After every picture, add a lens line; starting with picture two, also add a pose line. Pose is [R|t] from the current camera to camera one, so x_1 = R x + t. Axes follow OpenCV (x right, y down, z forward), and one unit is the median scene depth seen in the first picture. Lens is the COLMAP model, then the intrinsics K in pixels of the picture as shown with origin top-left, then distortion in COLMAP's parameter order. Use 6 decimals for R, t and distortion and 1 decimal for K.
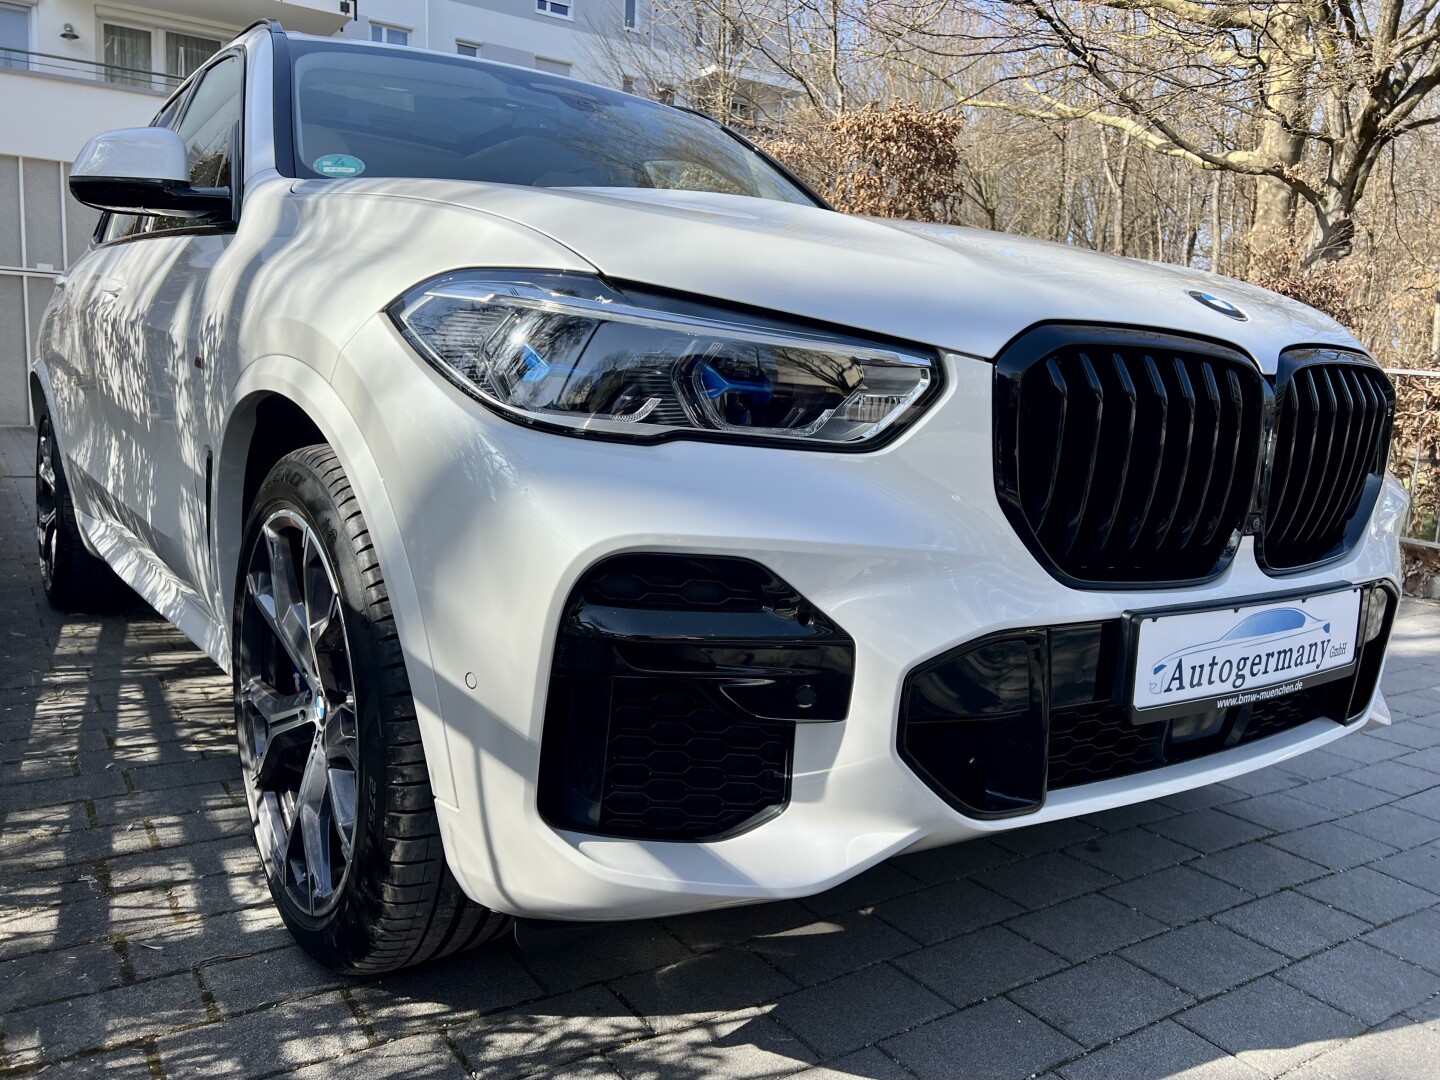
lens RADIAL K [[1143.1, 0, 720.0], [0, 1143.1, 540.0], [0, 0, 1]] dist [0.010936, 0.002547]
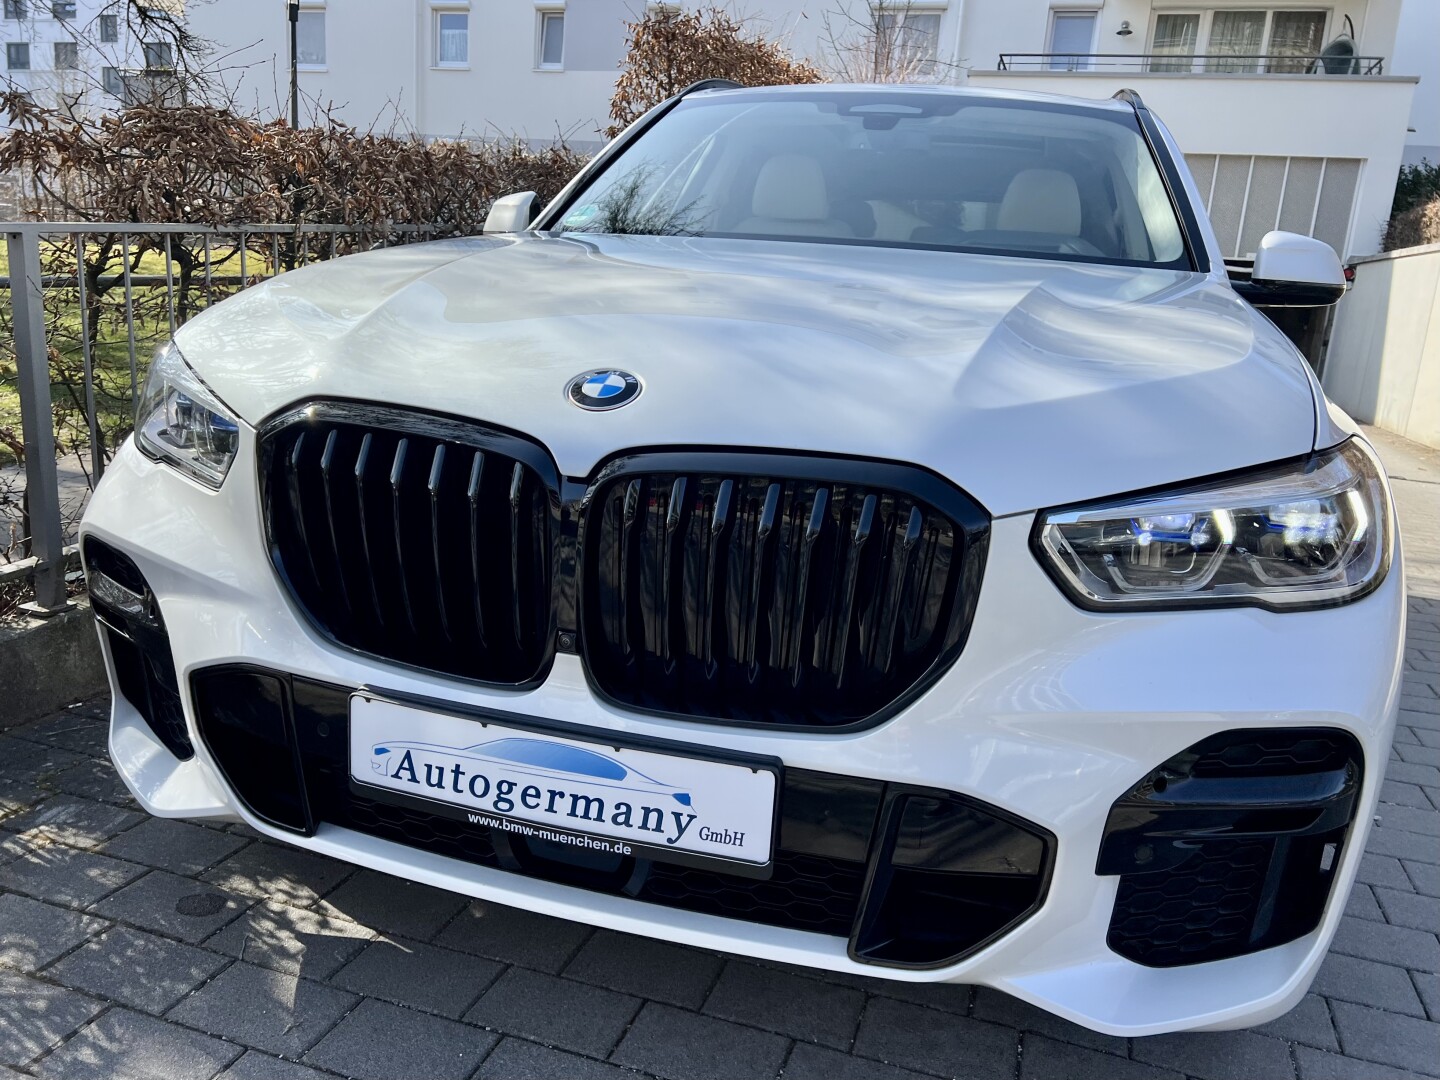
lens RADIAL K [[1086.7, 0, 711.3], [0, 1086.7, 546.0], [0, 0, 1]] dist [0.061701, -0.074177]
pose [[0.622858, 0.182553, -0.760738, 1.181859], [-0.148958, 0.982279, 0.113755, -0.202451], [0.768023, 0.042465, 0.639012, 0.565703]]
